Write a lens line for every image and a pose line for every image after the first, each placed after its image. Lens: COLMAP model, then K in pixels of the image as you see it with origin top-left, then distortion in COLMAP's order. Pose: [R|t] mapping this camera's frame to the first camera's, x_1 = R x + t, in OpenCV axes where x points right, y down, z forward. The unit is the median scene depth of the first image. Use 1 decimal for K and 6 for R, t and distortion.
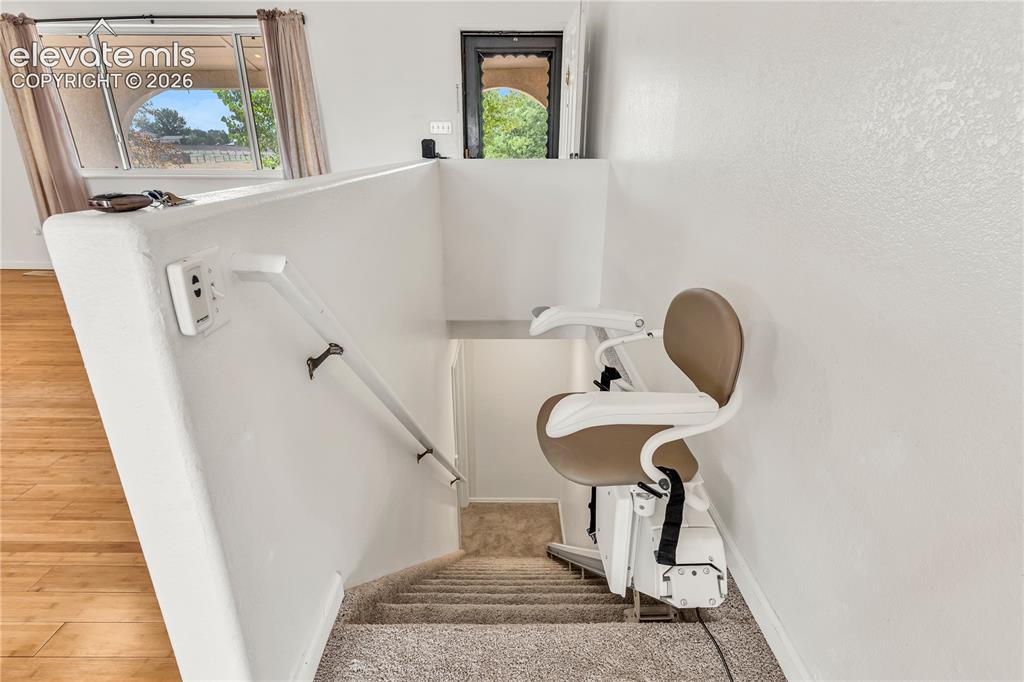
lens RADIAL K [[521.7, 0, 517.1], [0, 521.7, 347.8], [0, 0, 1]] dist [0.004086, -0.000014]
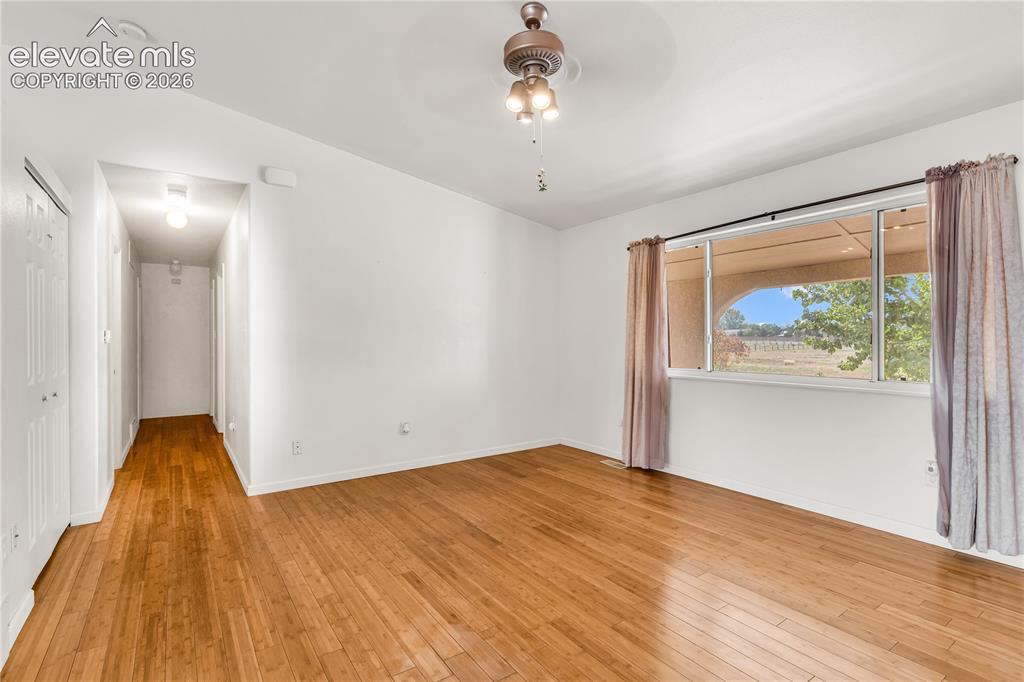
lens RADIAL K [[491.1, 0, 508.0], [0, 491.1, 342.4], [0, 0, 1]] dist [0.006775, -0.000242]
pose [[0.560817, 0.000117, -0.827939, -0.254571], [-0.289689, 0.936818, -0.196093, -0.128506], [0.775606, 0.349817, 0.525418, 0.281574]]
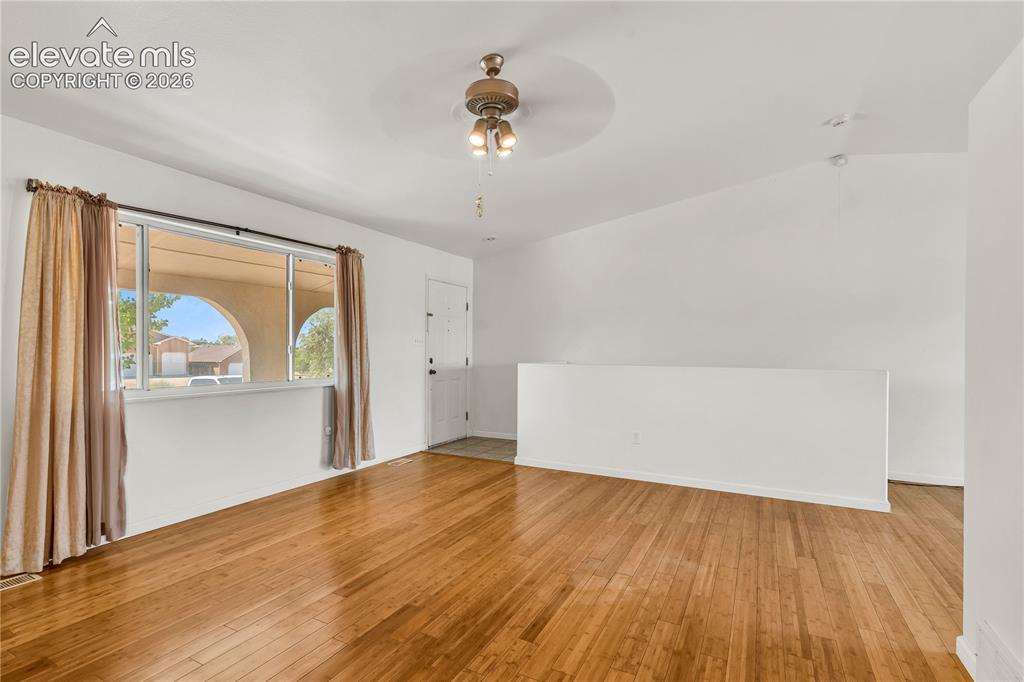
lens RADIAL K [[491.1, 0, 487.1], [0, 491.1, 351.0], [0, 0, 1]] dist [0.006775, -0.000242]
pose [[0.493819, -0.005677, 0.869546, -1.237742], [0.310230, 0.935325, -0.170075, -0.140220], [-0.812343, 0.353745, 0.463642, 0.307351]]
